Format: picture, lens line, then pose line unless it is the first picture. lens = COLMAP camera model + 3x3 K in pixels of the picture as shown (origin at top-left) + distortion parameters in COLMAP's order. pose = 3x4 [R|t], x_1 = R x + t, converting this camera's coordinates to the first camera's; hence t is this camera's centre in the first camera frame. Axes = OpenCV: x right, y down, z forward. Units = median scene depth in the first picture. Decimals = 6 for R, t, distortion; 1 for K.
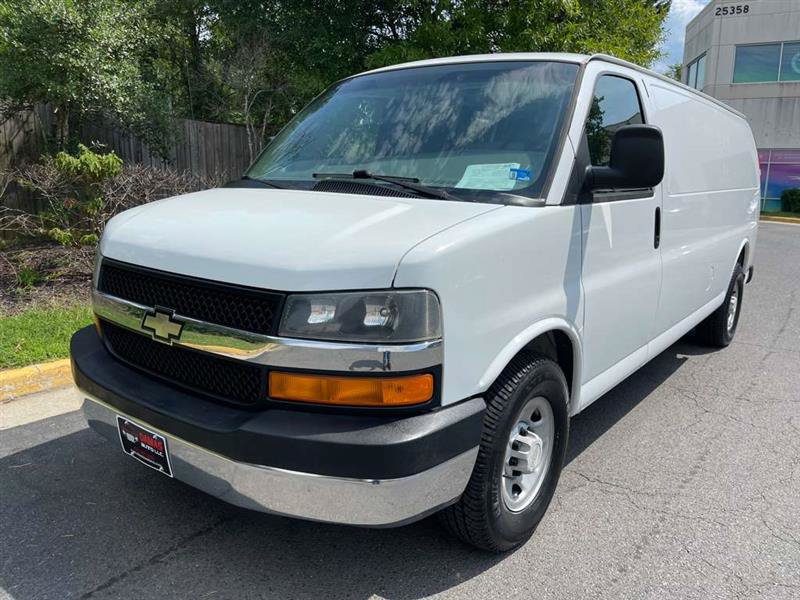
lens RADIAL K [[611.4, 0, 404.6], [0, 611.4, 302.4], [0, 0, 1]] dist [0.059653, -0.087933]
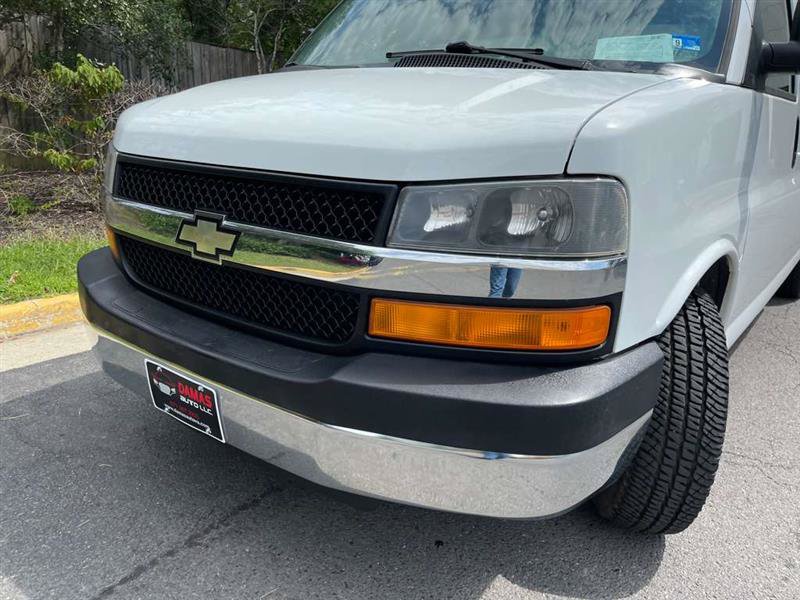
lens RADIAL K [[611.4, 0, 400.3], [0, 611.4, 294.7], [0, 0, 1]] dist [0.059653, -0.087933]
pose [[0.999868, 0.016097, 0.002154, -0.151165], [-0.016204, 0.997688, 0.066007, 0.049386], [-0.001087, -0.066033, 0.997817, 0.246172]]
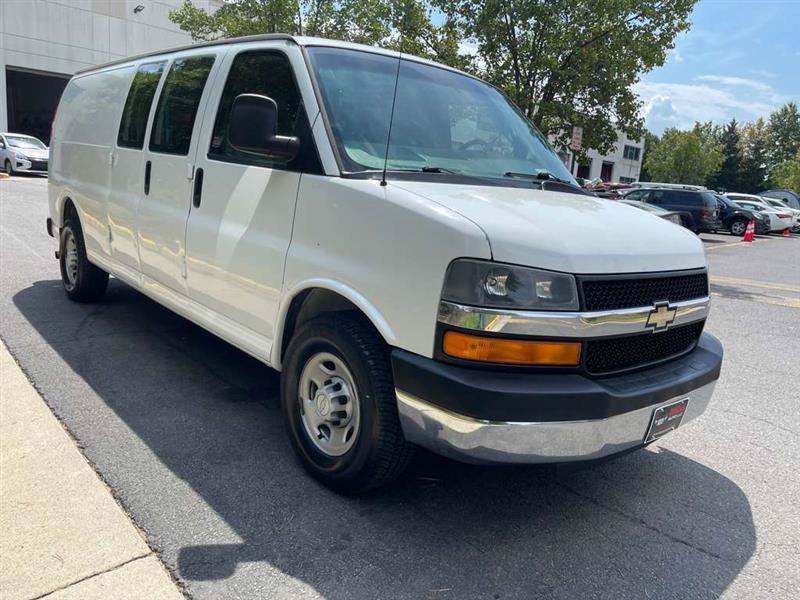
lens RADIAL K [[611.4, 0, 404.0], [0, 611.4, 304.1], [0, 0, 1]] dist [0.059653, -0.087933]
pose [[0.181382, -0.203534, 0.962120, -1.479879], [0.112174, 0.976245, 0.185374, -0.238887], [-0.976994, 0.074301, 0.199905, 1.144529]]
